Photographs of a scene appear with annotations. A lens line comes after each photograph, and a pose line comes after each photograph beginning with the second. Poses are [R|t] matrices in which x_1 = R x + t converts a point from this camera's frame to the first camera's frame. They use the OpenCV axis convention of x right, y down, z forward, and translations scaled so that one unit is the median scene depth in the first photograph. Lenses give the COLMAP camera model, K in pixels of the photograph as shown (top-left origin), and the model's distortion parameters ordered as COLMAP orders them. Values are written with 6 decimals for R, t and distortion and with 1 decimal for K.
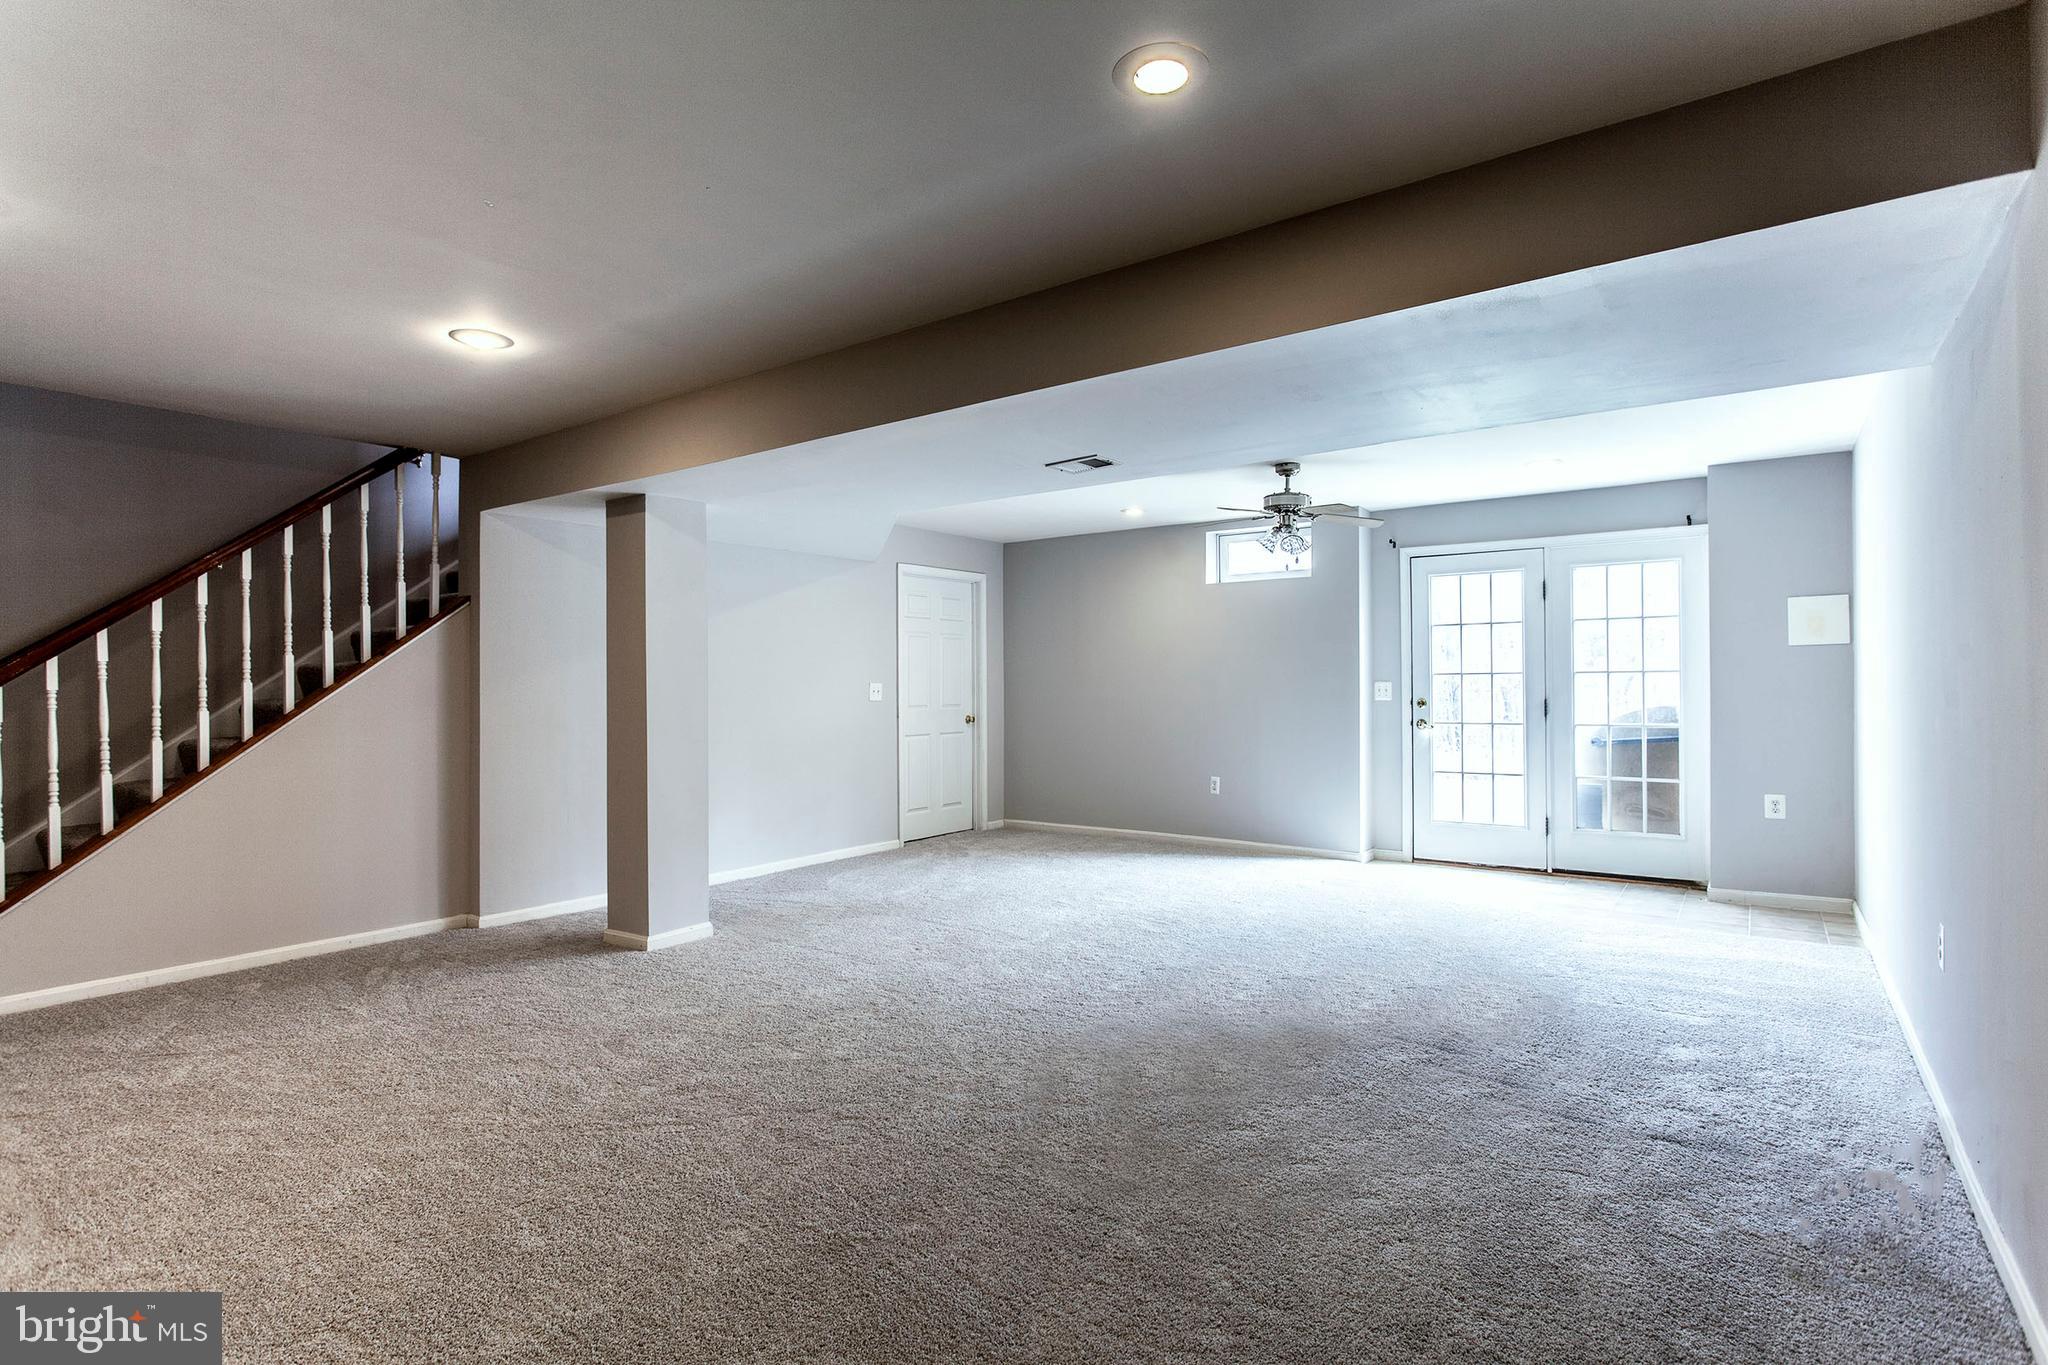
lens RADIAL K [[1024.9, 0, 1024.0], [0, 1024.9, 682.5], [0, 0, 1]] dist [-0.016325, 0.006590]
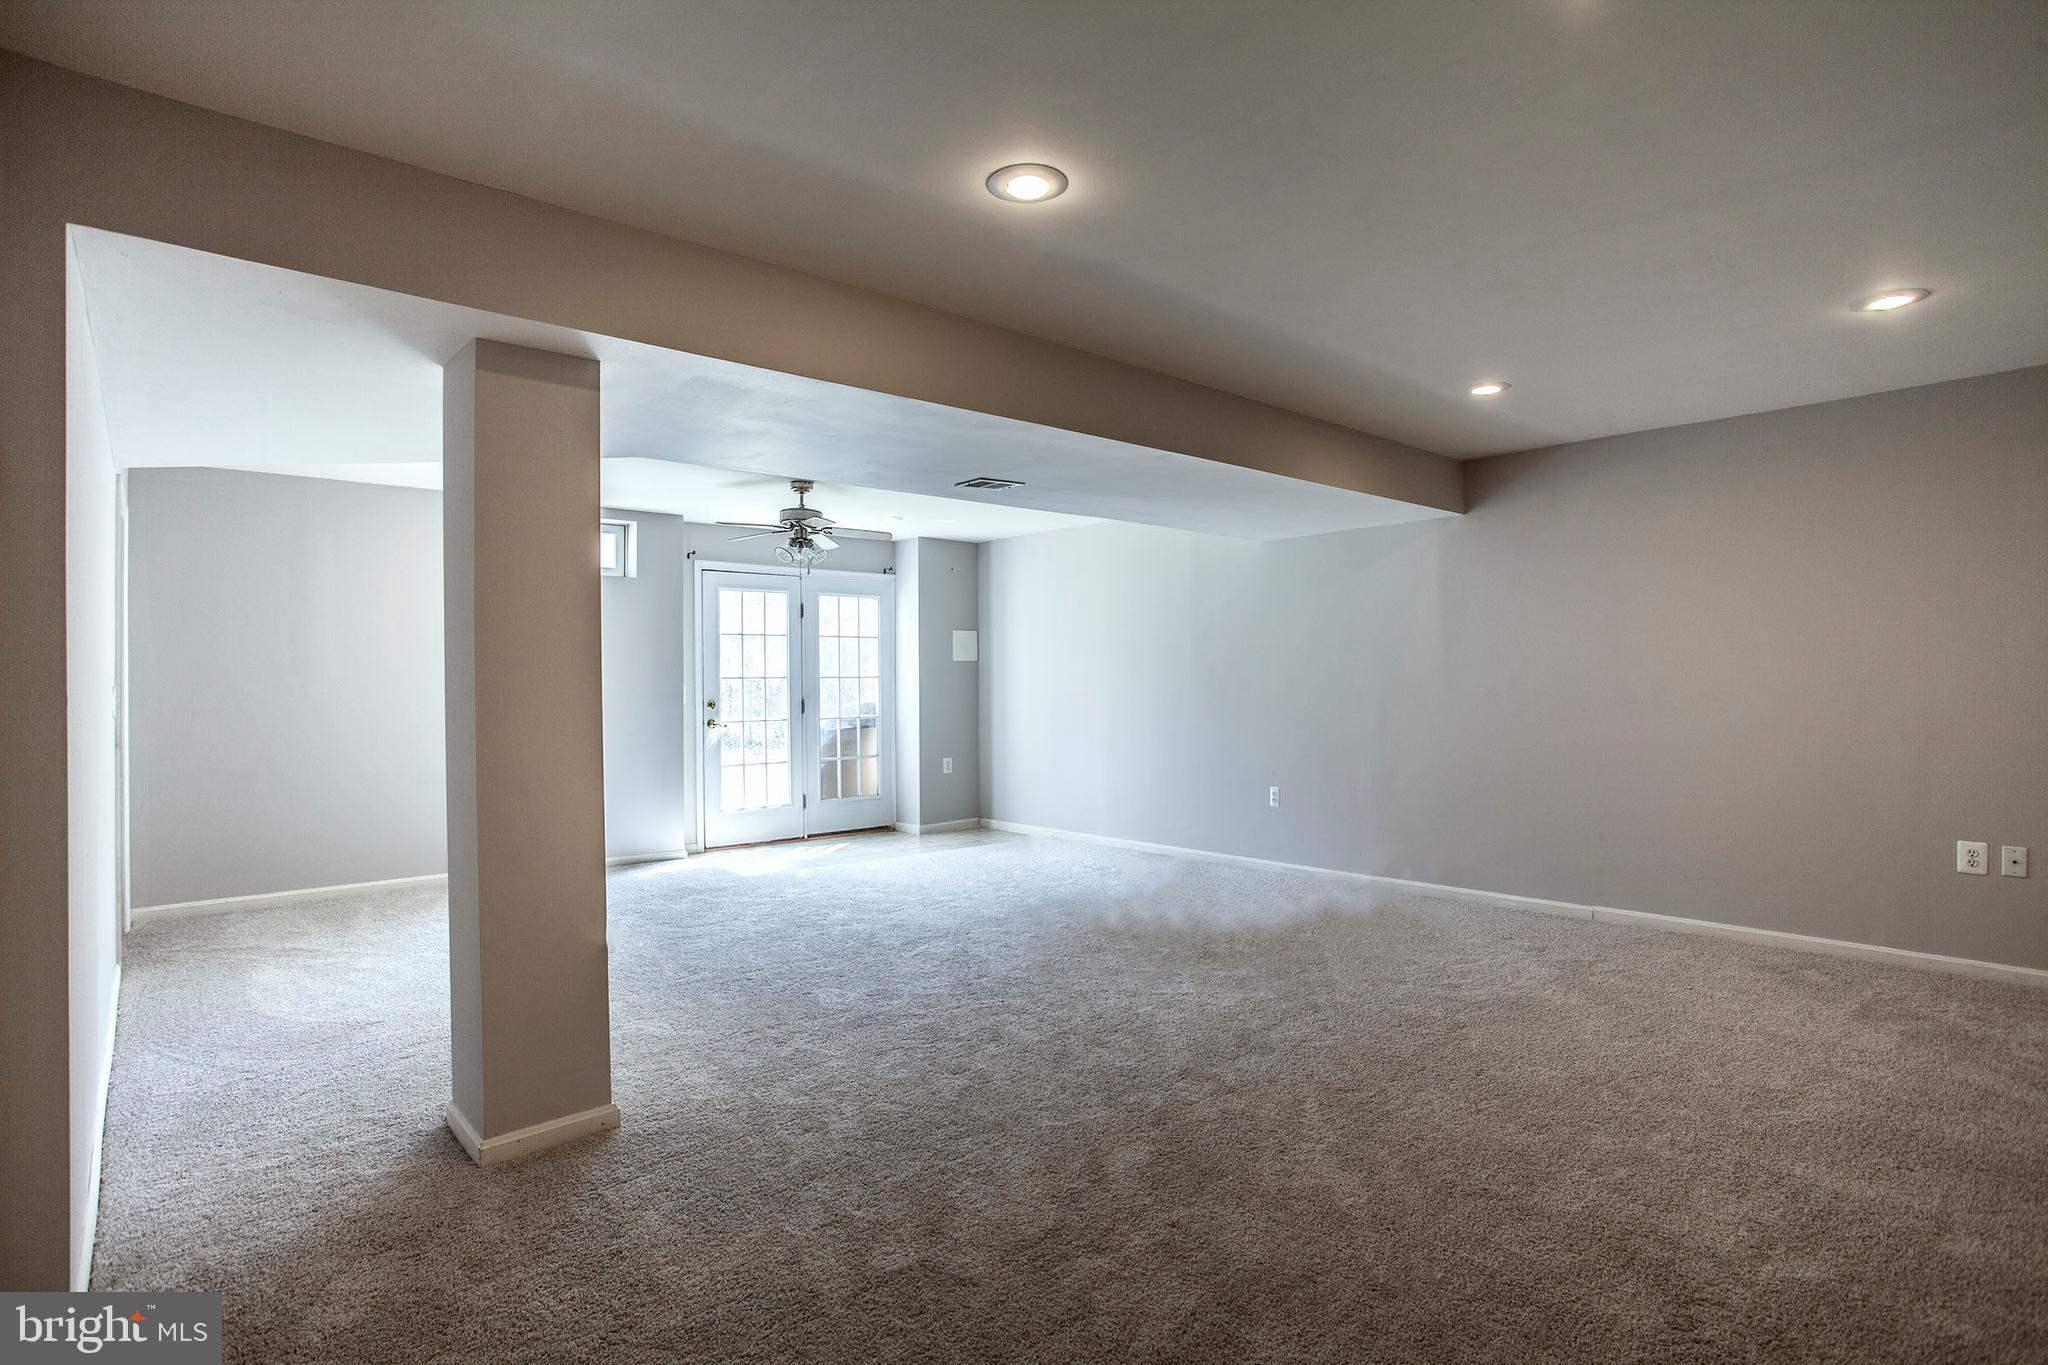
lens RADIAL K [[1024.9, 0, 1024.0], [0, 1024.9, 682.5], [0, 0, 1]] dist [-0.016325, 0.006590]
pose [[0.231320, 0.000534, 0.972878, -0.646050], [0.005318, 0.999984, -0.001814, 0.000229], [-0.972863, 0.005593, 0.231314, 0.463416]]
